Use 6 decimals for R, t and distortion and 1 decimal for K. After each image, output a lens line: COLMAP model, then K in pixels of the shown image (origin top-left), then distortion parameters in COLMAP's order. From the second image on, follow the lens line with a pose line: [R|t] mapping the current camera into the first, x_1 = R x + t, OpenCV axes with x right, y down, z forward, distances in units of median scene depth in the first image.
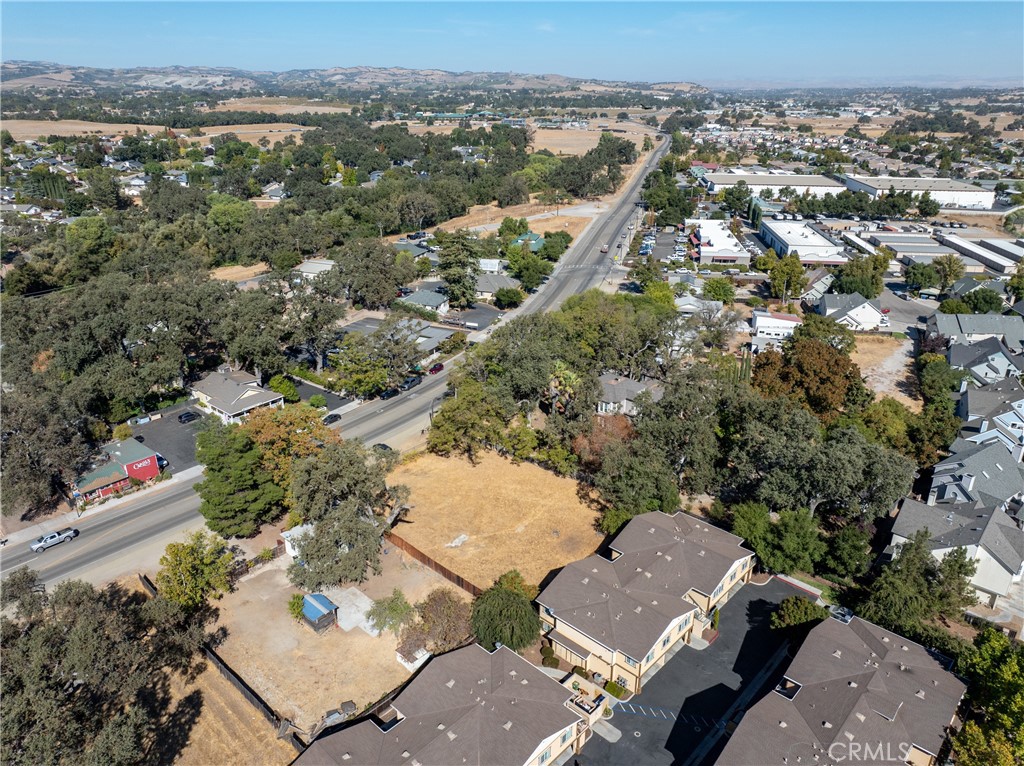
lens RADIAL K [[725.0, 0, 518.7], [0, 725.0, 361.5], [0, 0, 1]] dist [-0.036270, 0.007096]
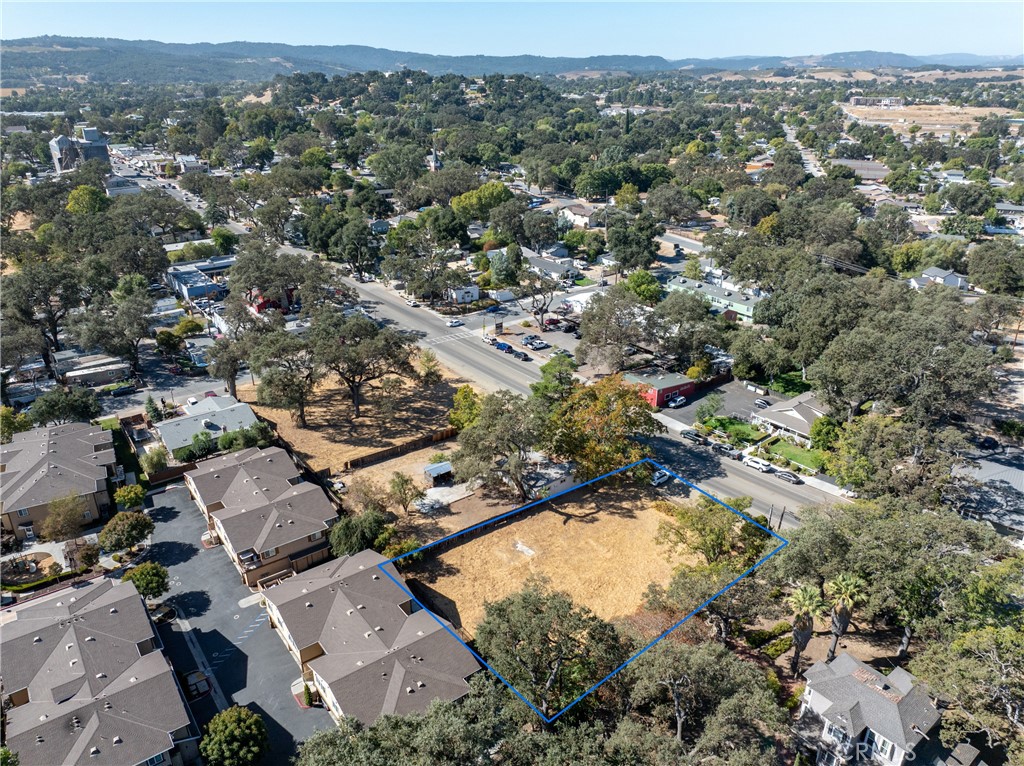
lens RADIAL K [[720.8, 0, 511.3], [0, 720.8, 380.1], [0, 0, 1]] dist [-0.043157, 0.021703]
pose [[-0.174093, 0.390354, -0.904055, 0.579691], [-0.352253, 0.832640, 0.427351, -0.291532], [0.919570, 0.392854, -0.007453, 0.710707]]
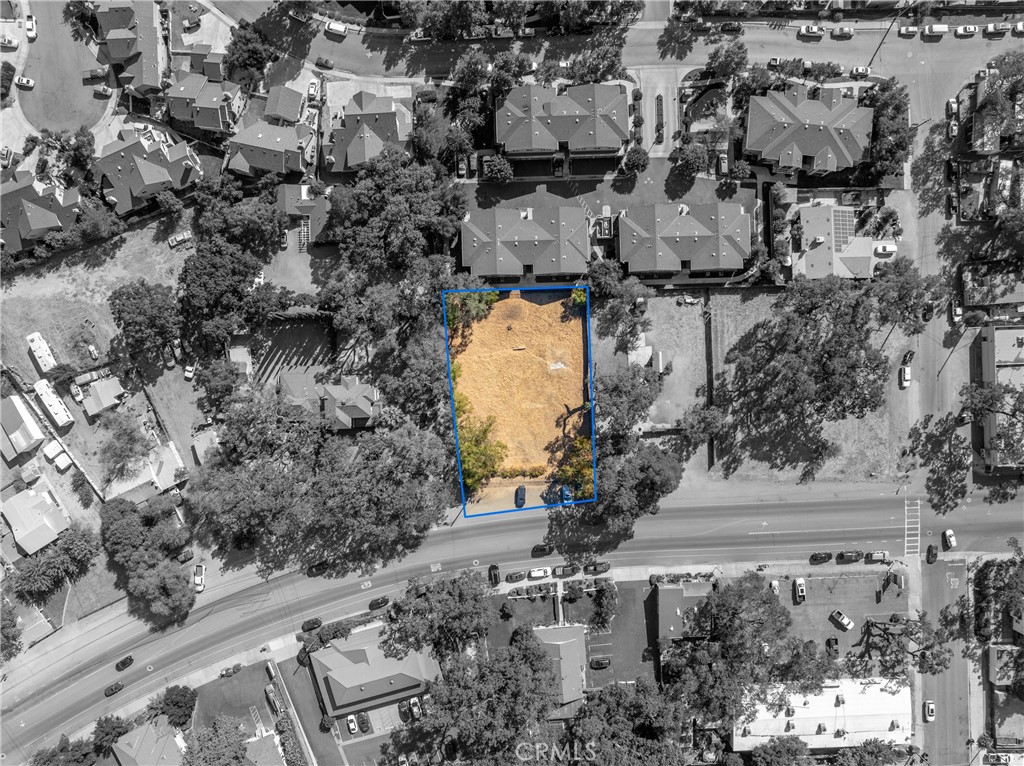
lens RADIAL K [[725.0, 0, 518.7], [0, 725.0, 361.5], [0, 0, 1]] dist [-0.036270, 0.007096]
pose [[-0.702781, -0.711397, -0.003485, -0.005586], [0.254118, -0.255611, 0.932785, -1.014305], [-0.664472, 0.654658, 0.360418, 0.369005]]
